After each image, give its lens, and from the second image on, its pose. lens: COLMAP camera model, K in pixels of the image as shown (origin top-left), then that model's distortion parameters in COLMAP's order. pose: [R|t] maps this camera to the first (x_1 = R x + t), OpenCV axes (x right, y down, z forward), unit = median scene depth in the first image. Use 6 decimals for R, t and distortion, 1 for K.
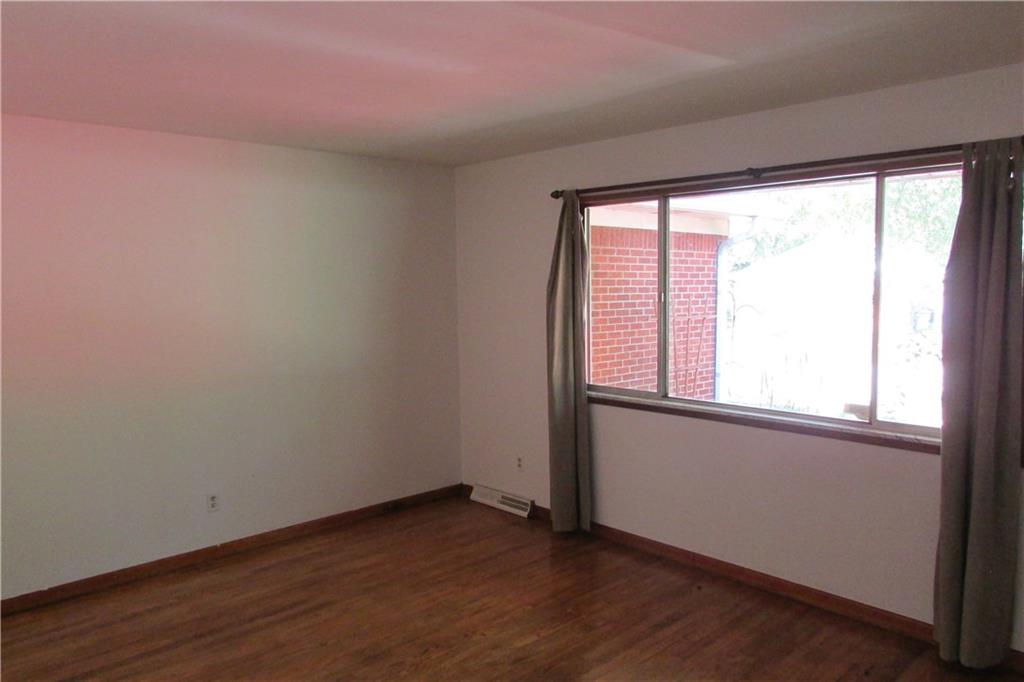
lens RADIAL K [[731.9, 0, 512.6], [0, 731.9, 338.6], [0, 0, 1]] dist [-0.020645, 0.005347]
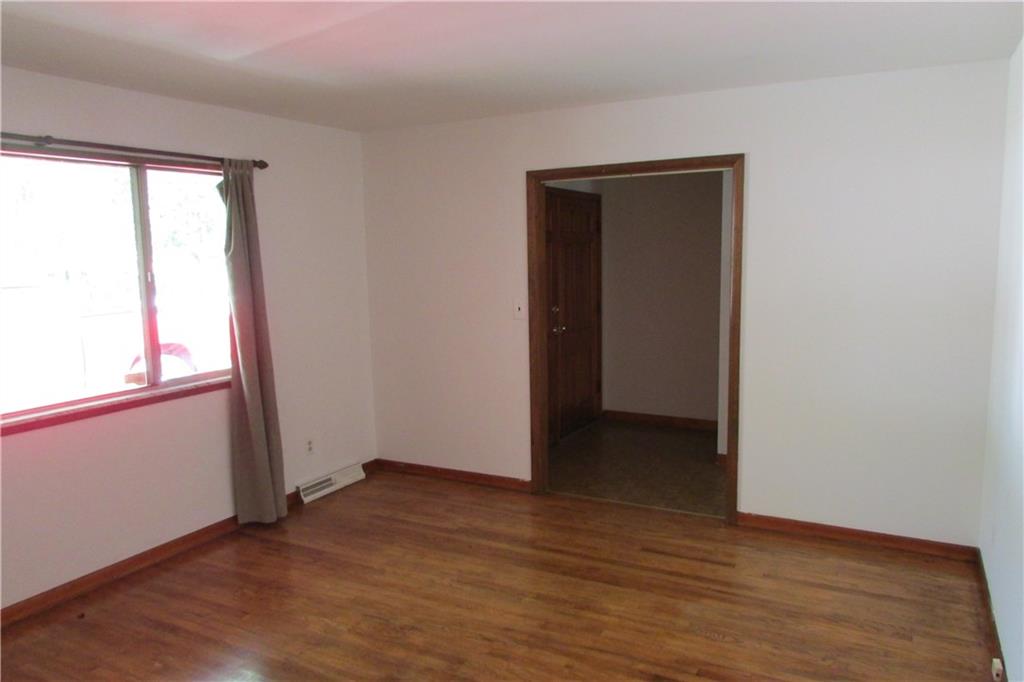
lens RADIAL K [[731.9, 0, 512.6], [0, 731.9, 343.4], [0, 0, 1]] dist [-0.020645, 0.005347]
pose [[-0.307057, -0.108355, 0.945503, -0.779939], [0.099991, 0.984325, 0.145277, -0.060153], [-0.946424, 0.139150, -0.291409, 0.819483]]
